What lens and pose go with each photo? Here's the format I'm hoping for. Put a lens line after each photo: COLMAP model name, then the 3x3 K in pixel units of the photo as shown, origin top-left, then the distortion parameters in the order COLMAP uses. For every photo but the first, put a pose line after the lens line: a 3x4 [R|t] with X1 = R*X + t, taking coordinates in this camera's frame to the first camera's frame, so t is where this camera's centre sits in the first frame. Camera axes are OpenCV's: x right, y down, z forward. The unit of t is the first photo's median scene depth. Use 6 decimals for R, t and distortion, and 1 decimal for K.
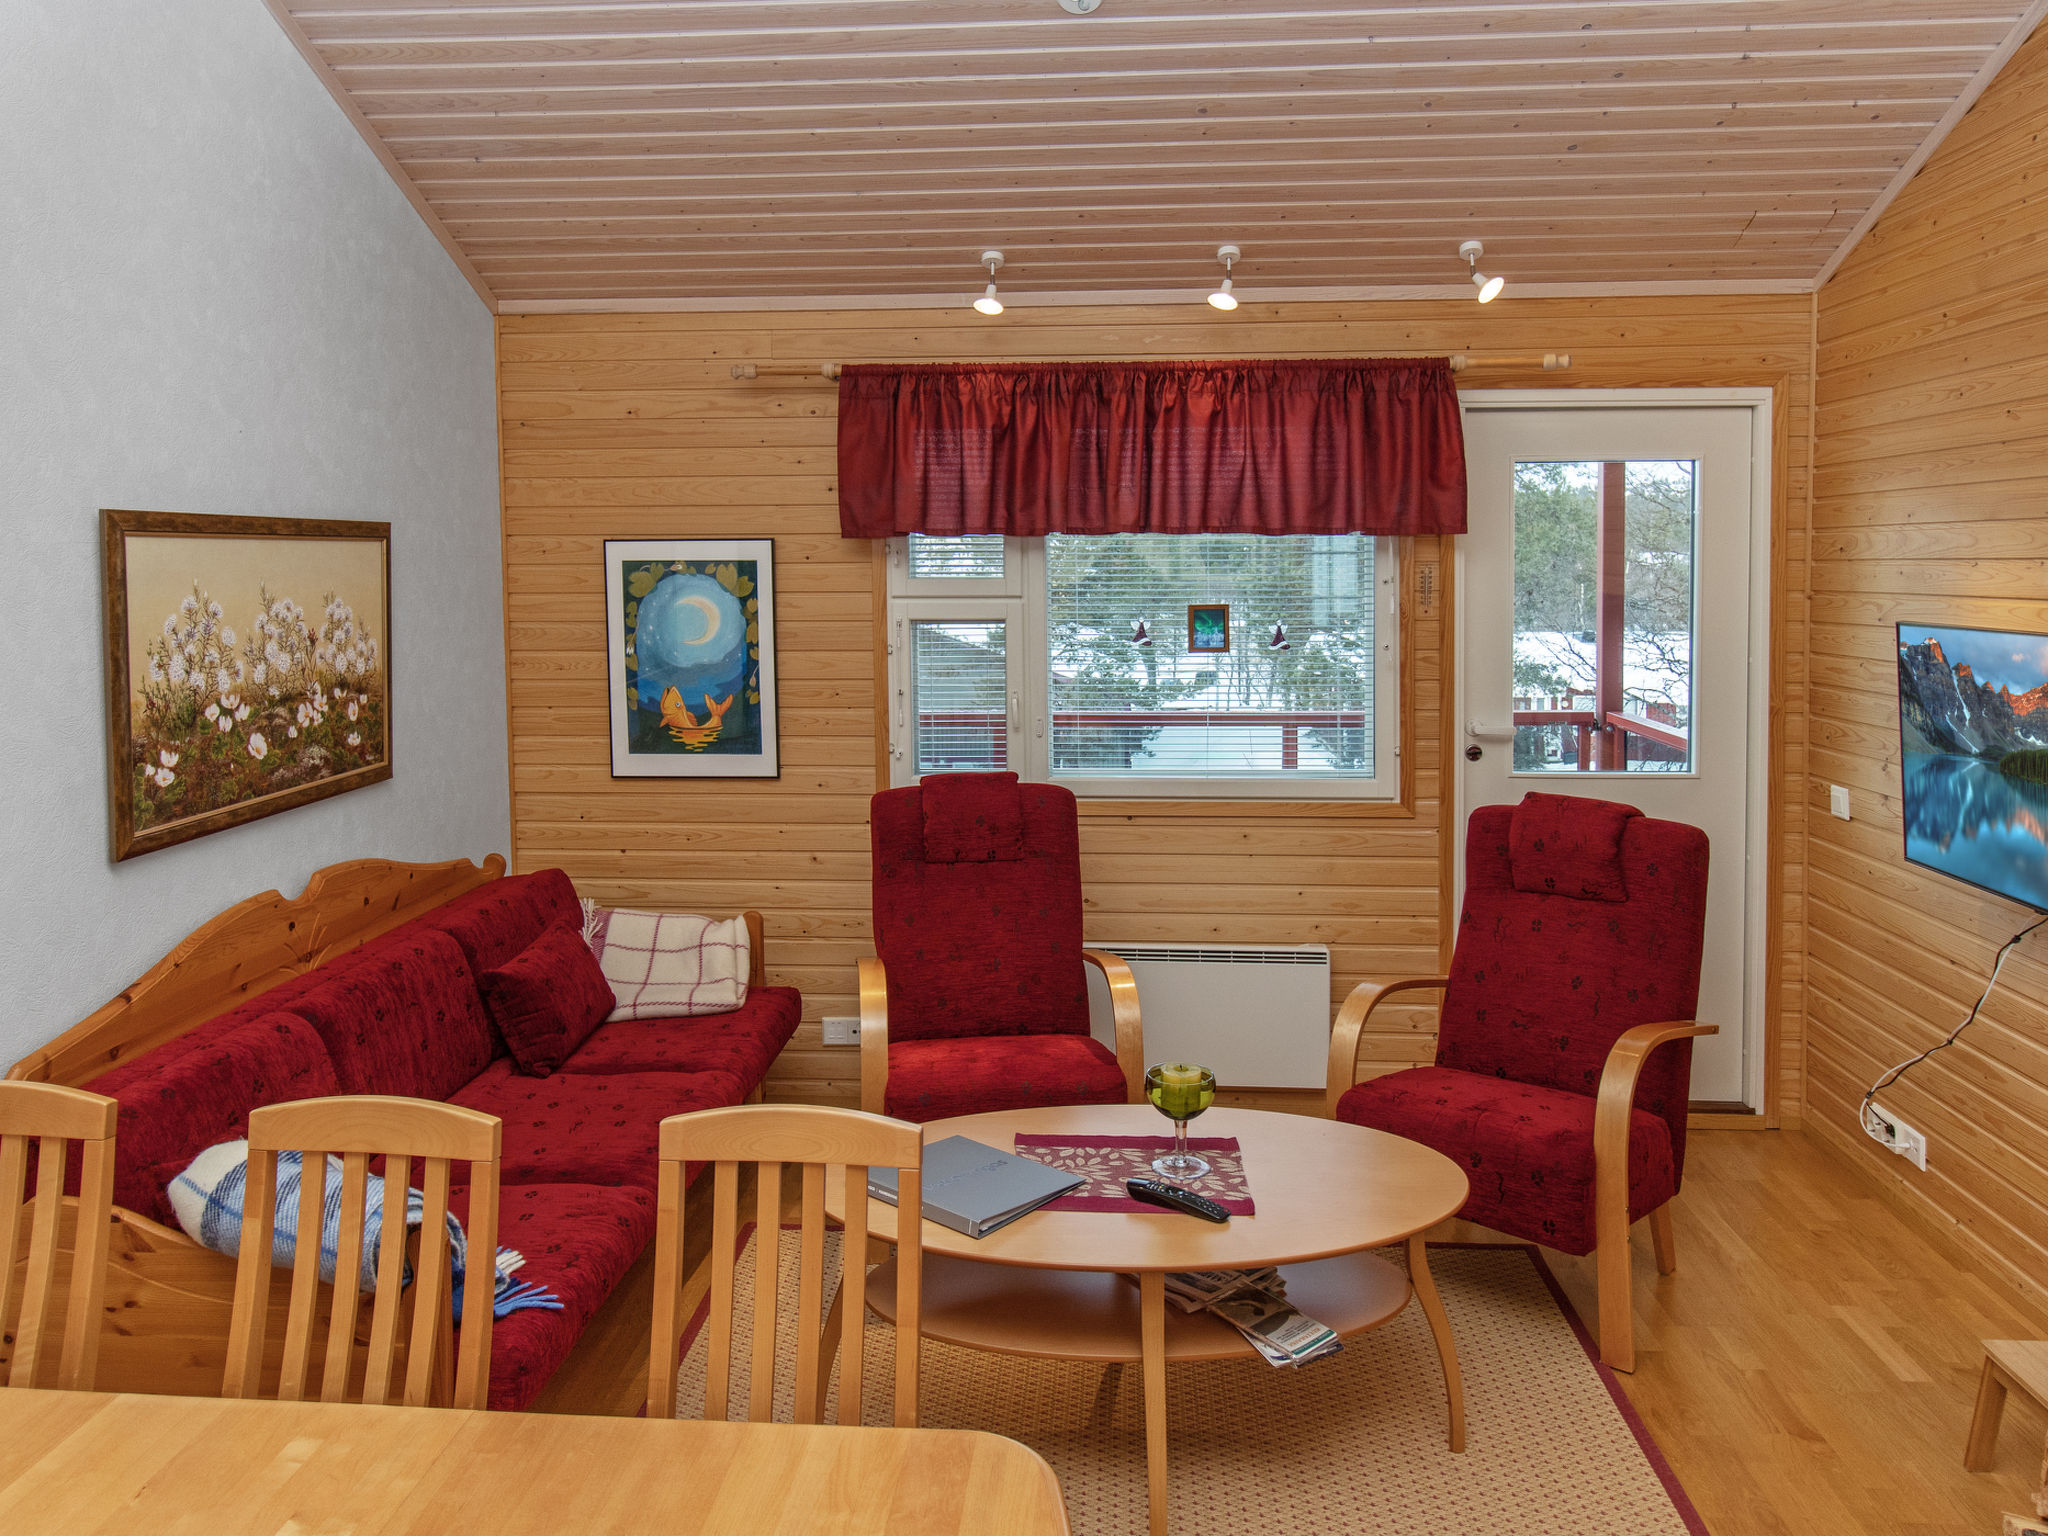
lens RADIAL K [[1490.5, 0, 1021.0], [0, 1490.5, 703.1], [0, 0, 1]] dist [-0.002623, 0.001822]
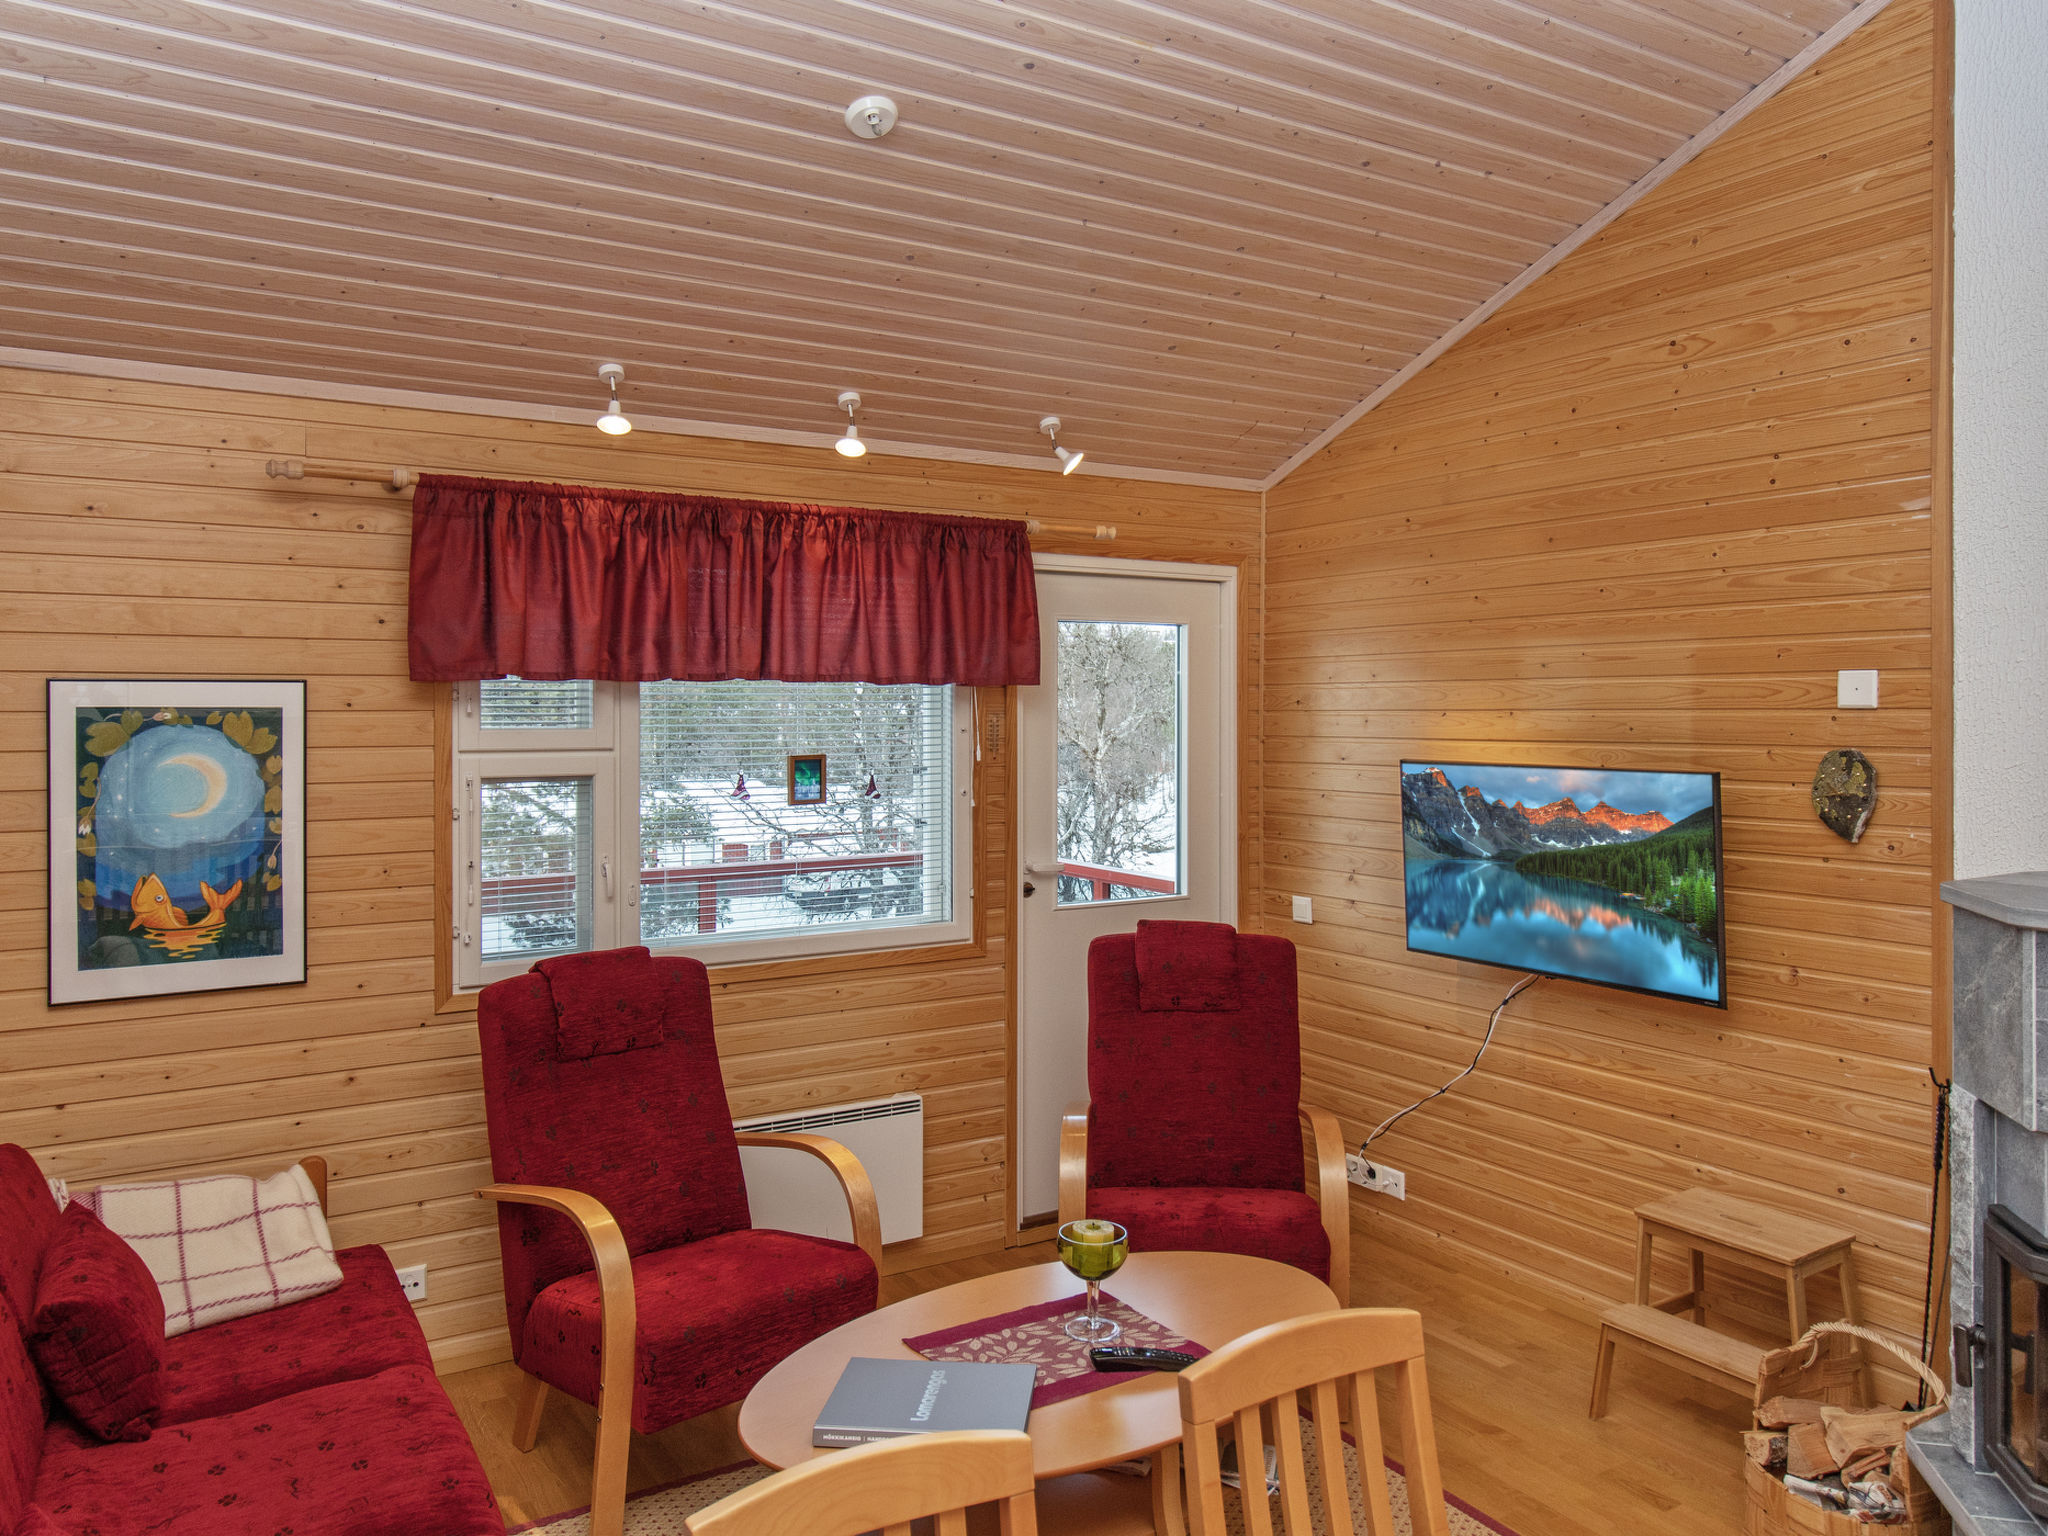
lens RADIAL K [[1464.9, 0, 1024.0], [0, 1464.9, 768.0], [0, 0, 1]] dist [0.000065, 0.001027]
pose [[0.813278, -0.019934, 0.581533, -0.324374], [0.053226, 0.997772, -0.040235, -0.012447], [-0.579435, 0.063675, 0.812527, 0.152584]]
